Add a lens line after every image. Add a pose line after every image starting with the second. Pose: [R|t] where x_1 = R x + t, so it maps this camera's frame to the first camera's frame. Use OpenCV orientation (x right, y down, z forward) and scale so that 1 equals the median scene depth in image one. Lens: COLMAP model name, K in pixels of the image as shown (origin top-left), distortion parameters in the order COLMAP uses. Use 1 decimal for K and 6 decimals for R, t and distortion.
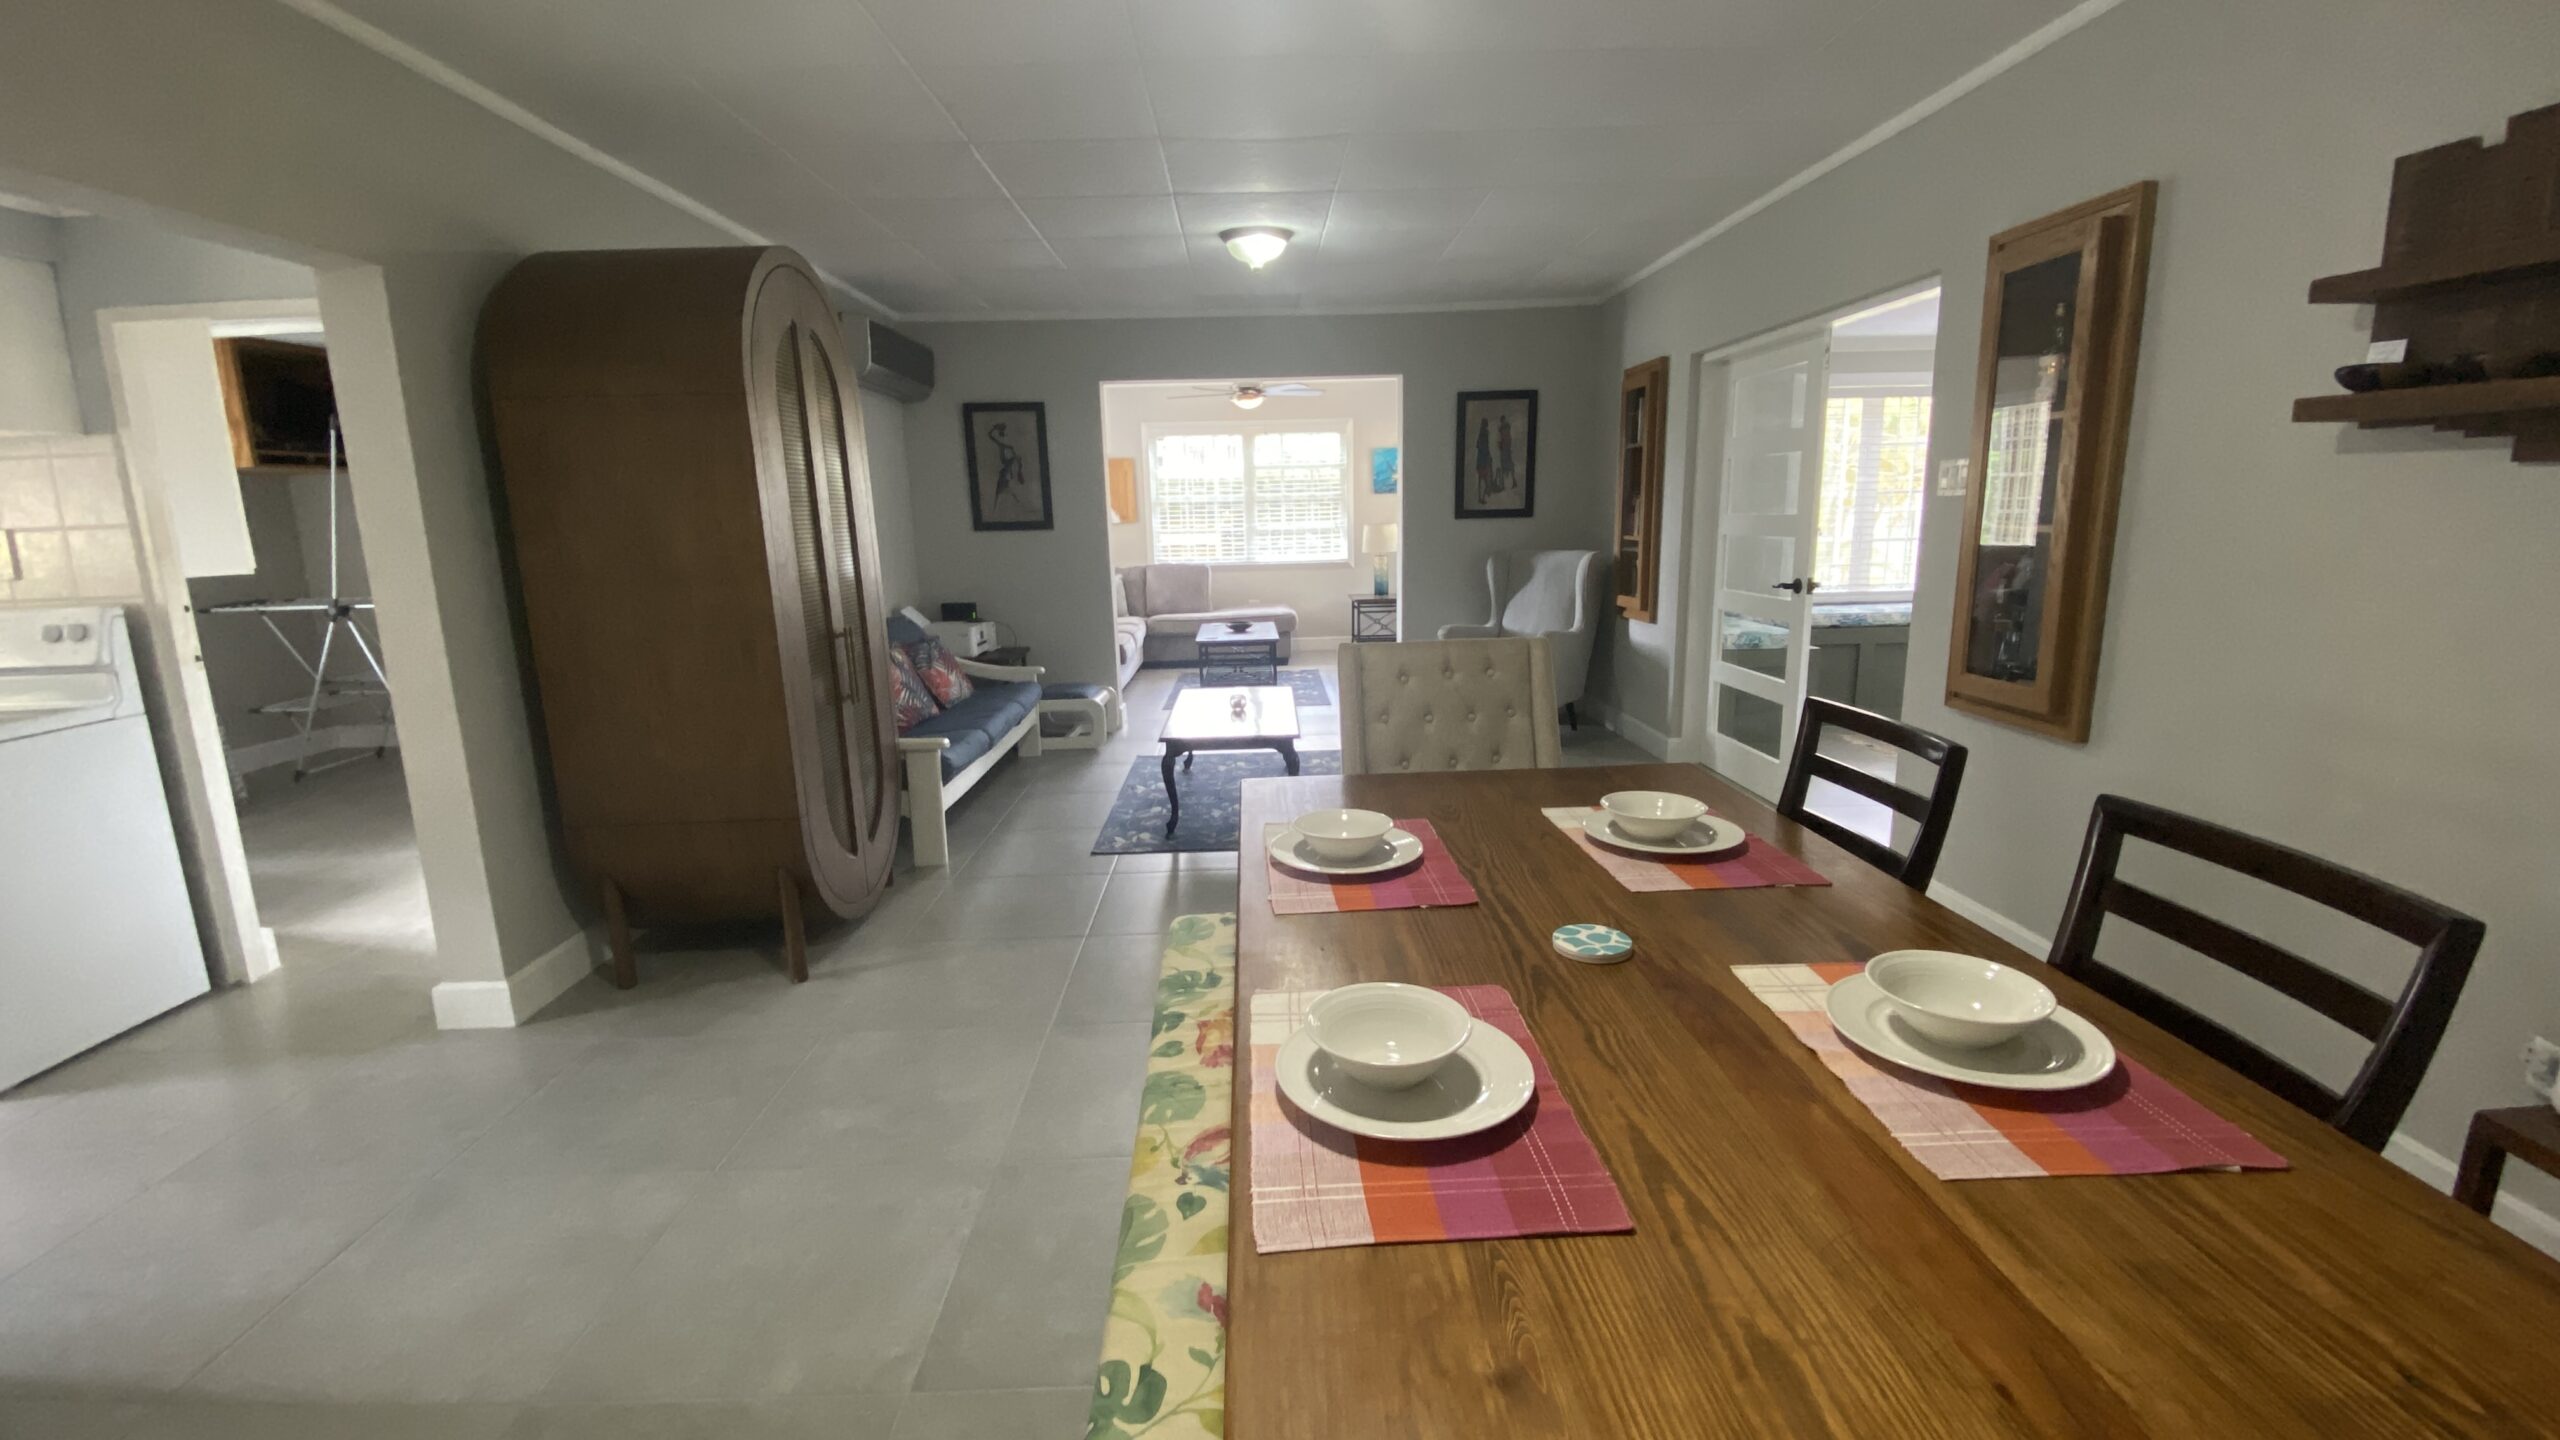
lens RADIAL K [[1056.9, 0, 1269.5], [0, 1056.9, 730.3], [0, 0, 1]] dist [0.008047, -0.002392]
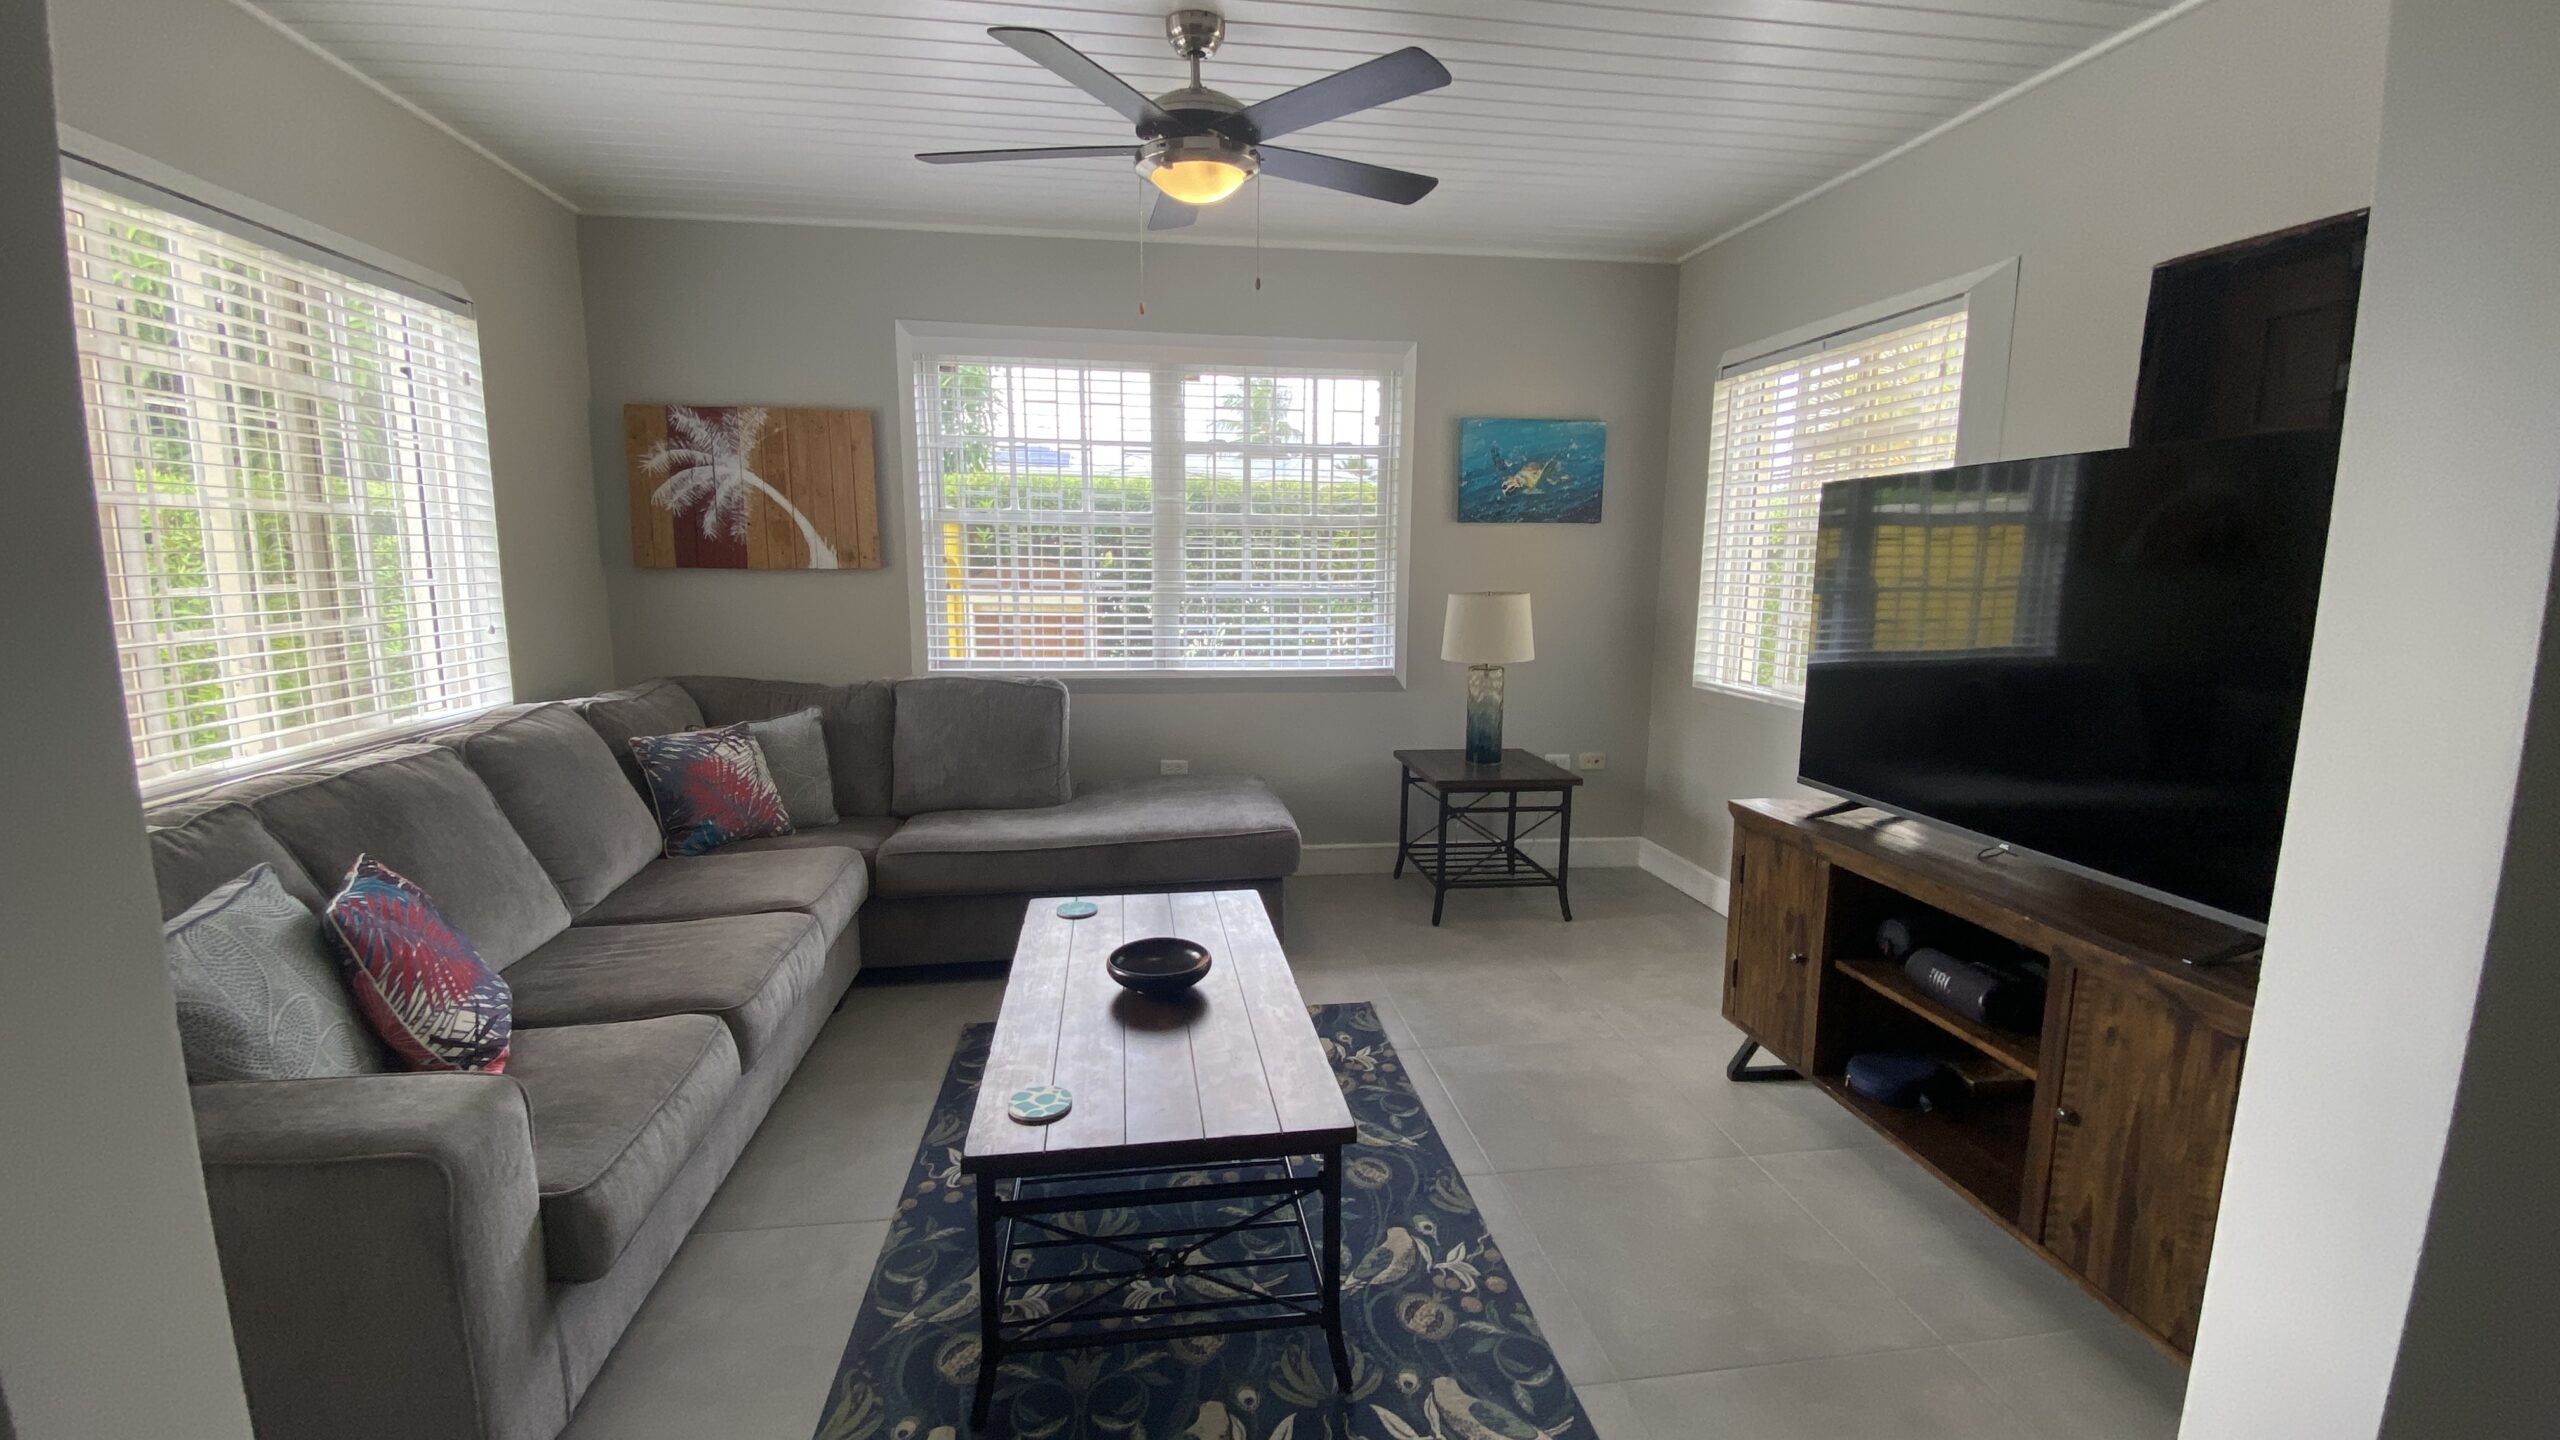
lens RADIAL K [[1056.9, 0, 1289.4], [0, 1056.9, 720.2], [0, 0, 1]] dist [0.008047, -0.002392]
pose [[0.990583, 0.012979, 0.136297, -0.046471], [-0.005544, 0.998483, -0.054788, -0.203864], [-0.136801, 0.053516, 0.989152, 1.006652]]
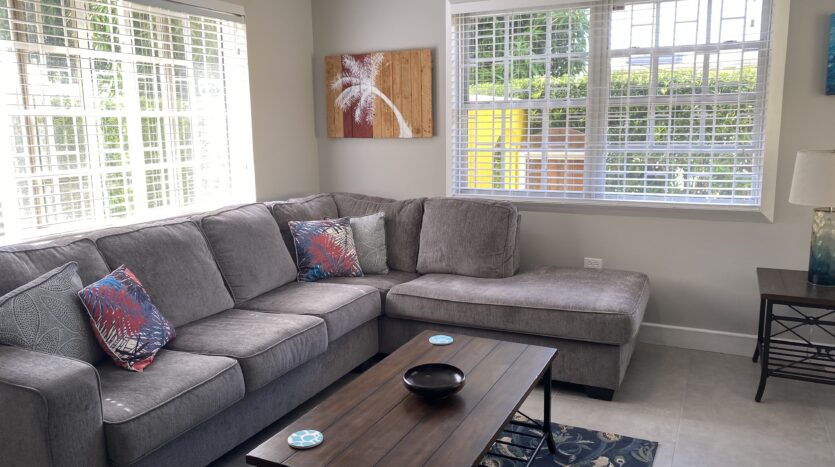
lens RADIAL K [[624.9, 0, 424.6], [0, 624.9, 232.5], [0, 0, 1]] dist [0.053283, -0.076755]
pose [[0.895801, 0.089358, -0.435380, 0.105936], [-0.100428, 0.994941, -0.002430, -0.223430], [0.432960, 0.045901, 0.900244, 1.055030]]
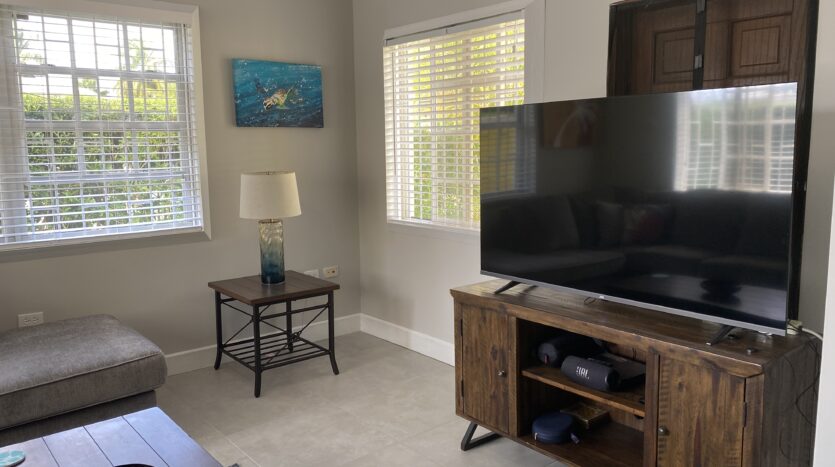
lens RADIAL K [[624.9, 0, 435.5], [0, 624.9, 224.3], [0, 0, 1]] dist [0.053283, -0.076755]
pose [[0.764959, -0.062594, 0.641030, -0.104339], [0.121118, 0.991491, -0.047718, -0.223791], [-0.632588, 0.114142, 0.766031, 1.082390]]
